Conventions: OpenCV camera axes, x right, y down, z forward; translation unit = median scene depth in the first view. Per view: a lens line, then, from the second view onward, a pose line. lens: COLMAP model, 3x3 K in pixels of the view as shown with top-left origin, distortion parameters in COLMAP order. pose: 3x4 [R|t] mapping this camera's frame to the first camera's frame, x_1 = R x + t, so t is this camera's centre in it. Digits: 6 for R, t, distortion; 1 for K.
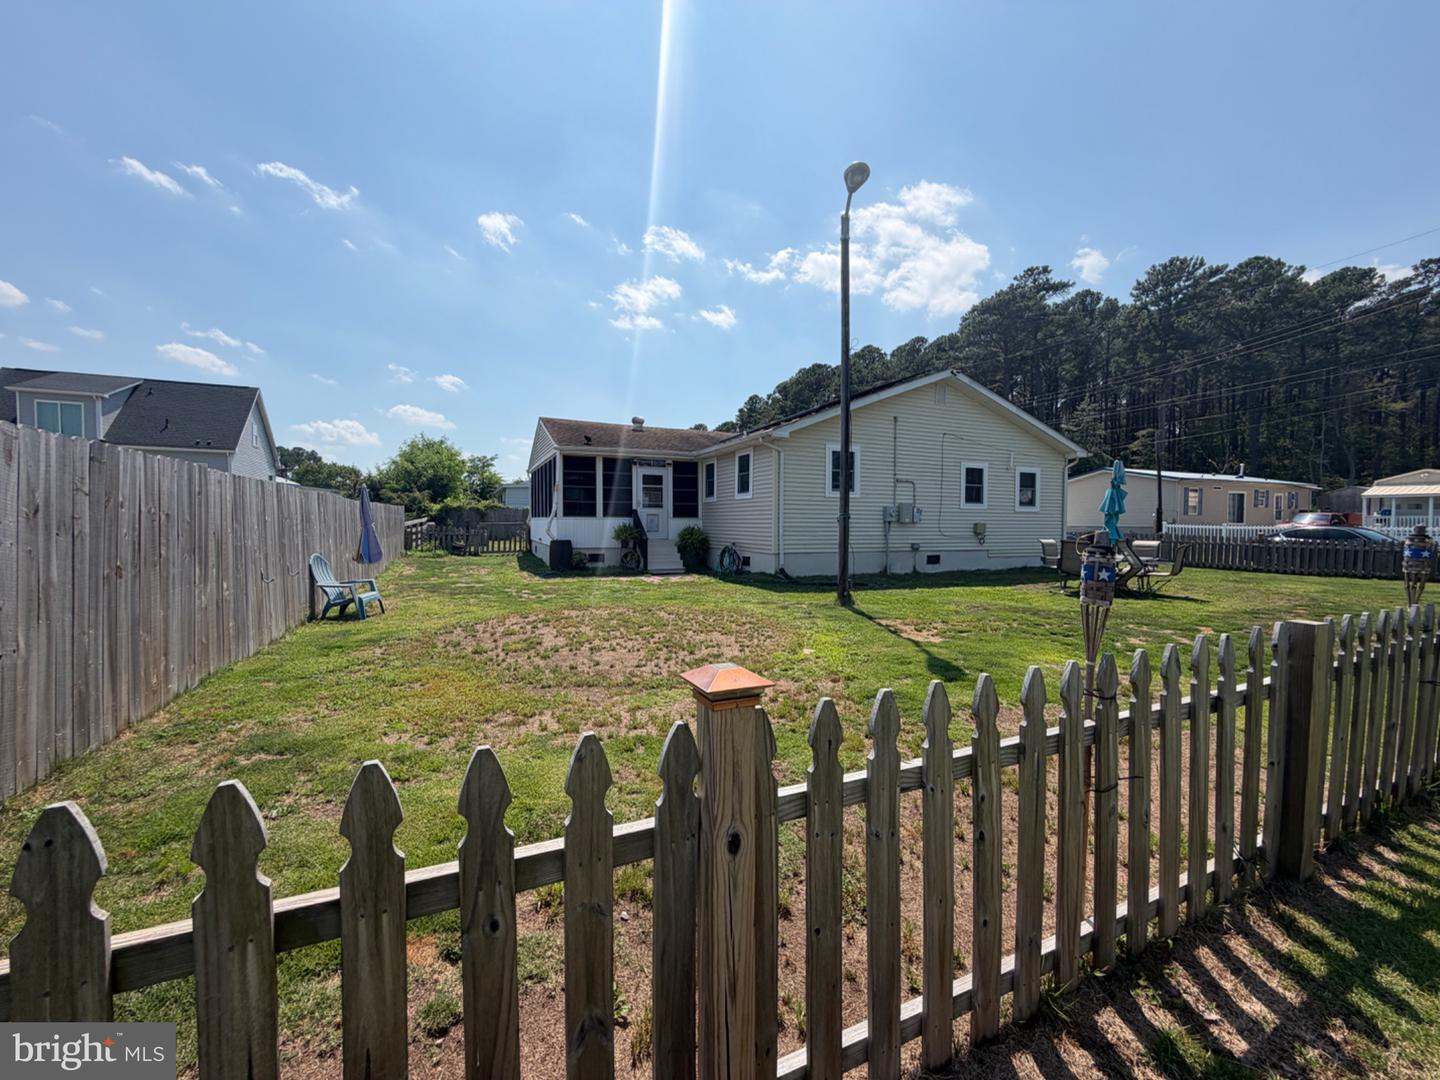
lens RADIAL K [[593.2, 0, 722.6], [0, 593.2, 536.6], [0, 0, 1]] dist [-0.000259, 0.000210]
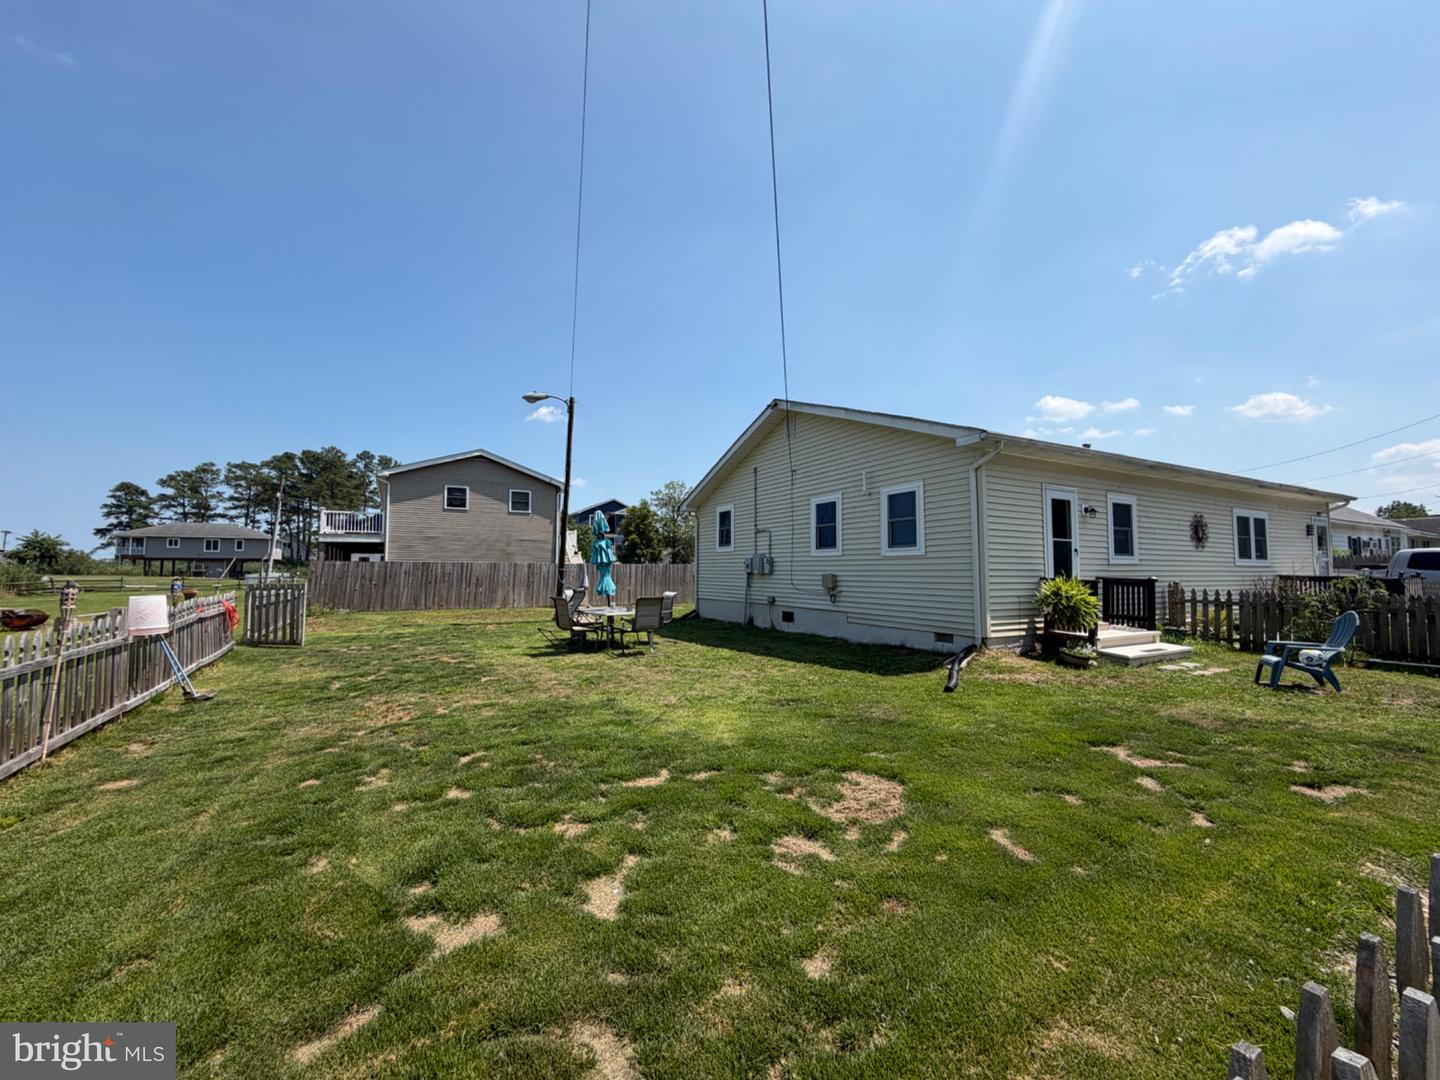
lens RADIAL K [[576.0, 0, 716.4], [0, 576.0, 539.8], [0, 0, 1]] dist [-0.000095, -0.000083]
pose [[0.088182, -0.056257, -0.994515, 1.031649], [-0.013070, 0.998253, -0.057627, -0.020326], [0.996019, 0.018080, 0.087292, 0.709215]]
